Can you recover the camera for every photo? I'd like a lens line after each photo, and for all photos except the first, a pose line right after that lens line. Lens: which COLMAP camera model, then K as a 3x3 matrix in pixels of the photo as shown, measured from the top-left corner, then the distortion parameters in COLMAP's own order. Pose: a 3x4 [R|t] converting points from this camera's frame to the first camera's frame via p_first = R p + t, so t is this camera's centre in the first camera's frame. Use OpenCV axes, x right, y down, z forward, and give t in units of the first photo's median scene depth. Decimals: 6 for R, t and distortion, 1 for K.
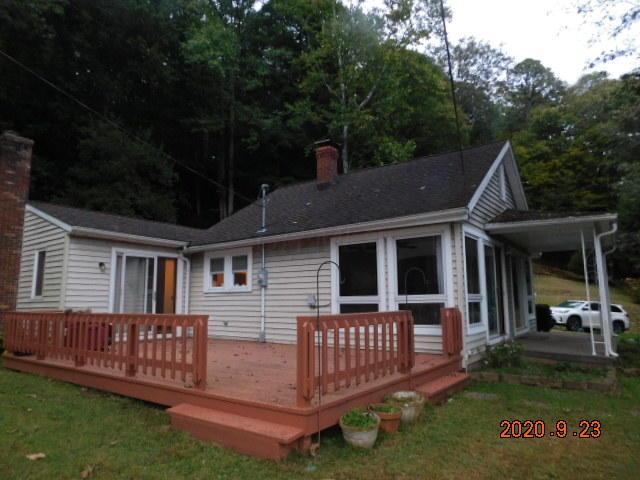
lens RADIAL K [[424.6, 0, 320.0], [0, 424.6, 240.0], [0, 0, 1]] dist [-0.072896, 0.067966]
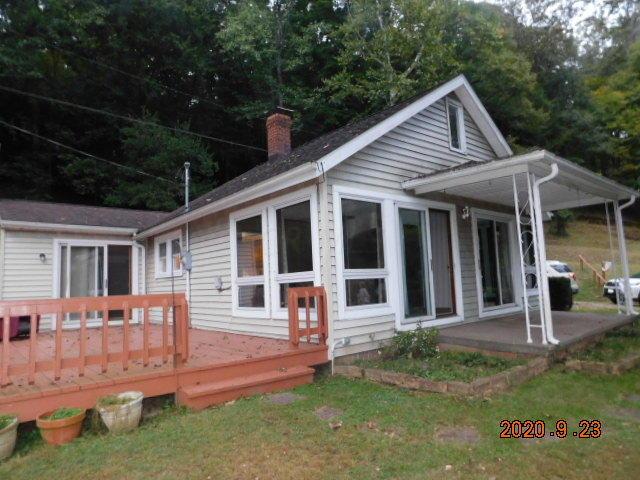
lens RADIAL K [[424.6, 0, 320.0], [0, 424.6, 240.0], [0, 0, 1]] dist [-0.072896, 0.067966]
pose [[0.972269, -0.058671, -0.226385, 0.343493], [0.068437, 0.997023, 0.035529, 0.027265], [0.223627, -0.050037, 0.973390, 0.136277]]
